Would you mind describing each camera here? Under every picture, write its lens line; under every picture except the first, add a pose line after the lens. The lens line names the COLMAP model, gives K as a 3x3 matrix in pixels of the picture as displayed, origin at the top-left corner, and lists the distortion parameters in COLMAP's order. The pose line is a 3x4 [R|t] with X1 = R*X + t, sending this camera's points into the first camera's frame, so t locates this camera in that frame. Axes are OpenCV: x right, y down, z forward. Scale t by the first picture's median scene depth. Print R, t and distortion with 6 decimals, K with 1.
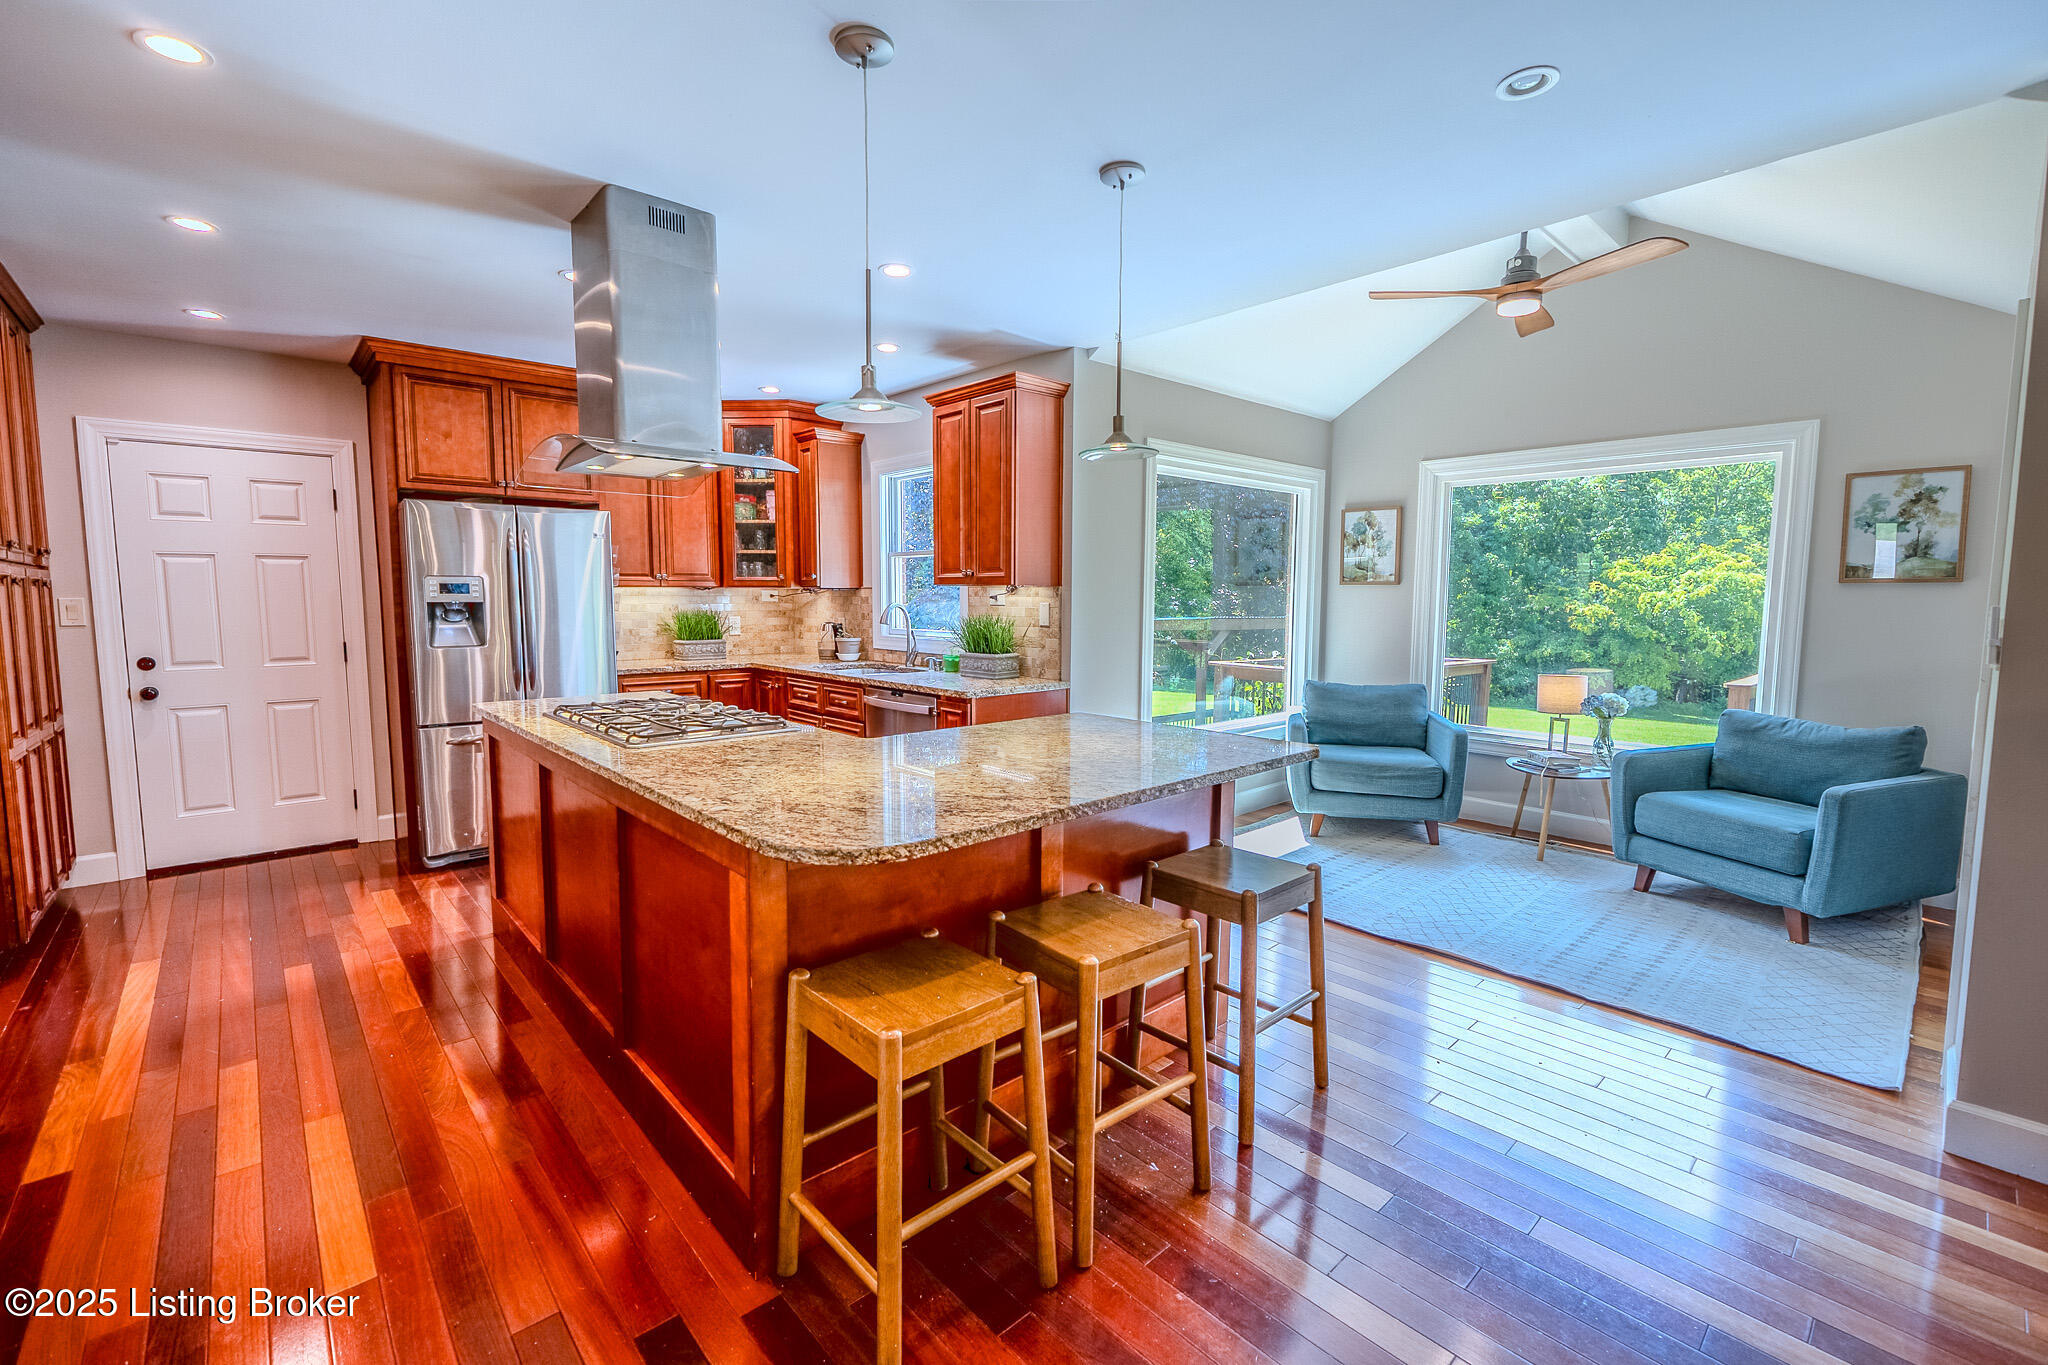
lens RADIAL K [[879.2, 0, 1017.8], [0, 879.2, 680.6], [0, 0, 1]] dist [-0.011512, -0.000202]
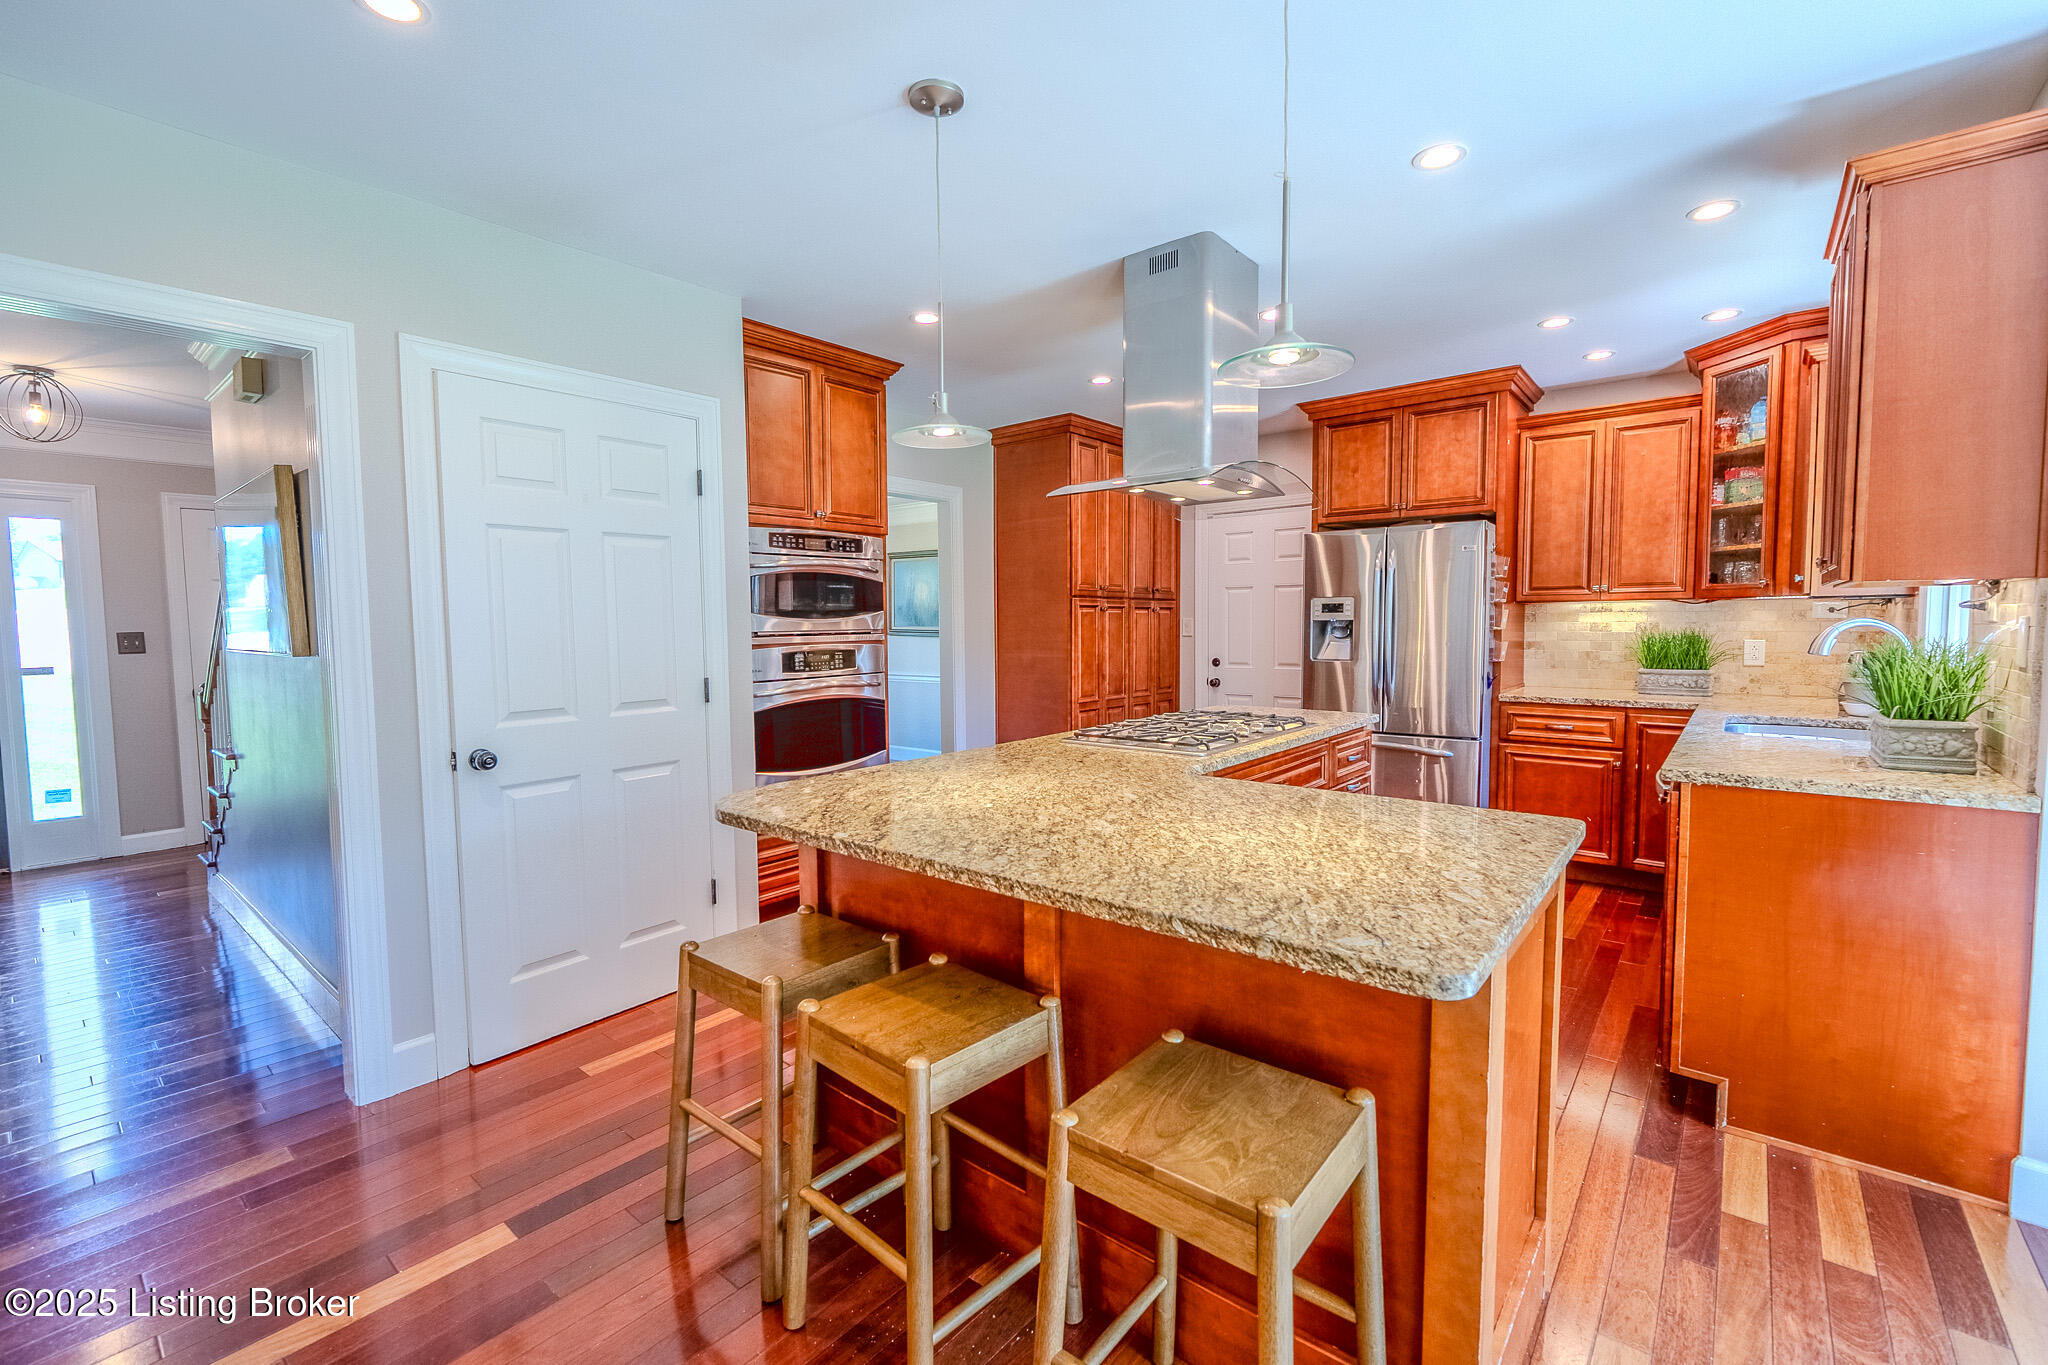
lens RADIAL K [[871.9, 0, 1023.1], [0, 871.9, 673.9], [0, 0, 1]] dist [-0.000161, -0.000033]
pose [[0.143799, 0.057096, -0.987958, 0.395311], [-0.085582, 0.995311, 0.045065, -0.036295], [0.985899, 0.078072, 0.148011, 0.432585]]
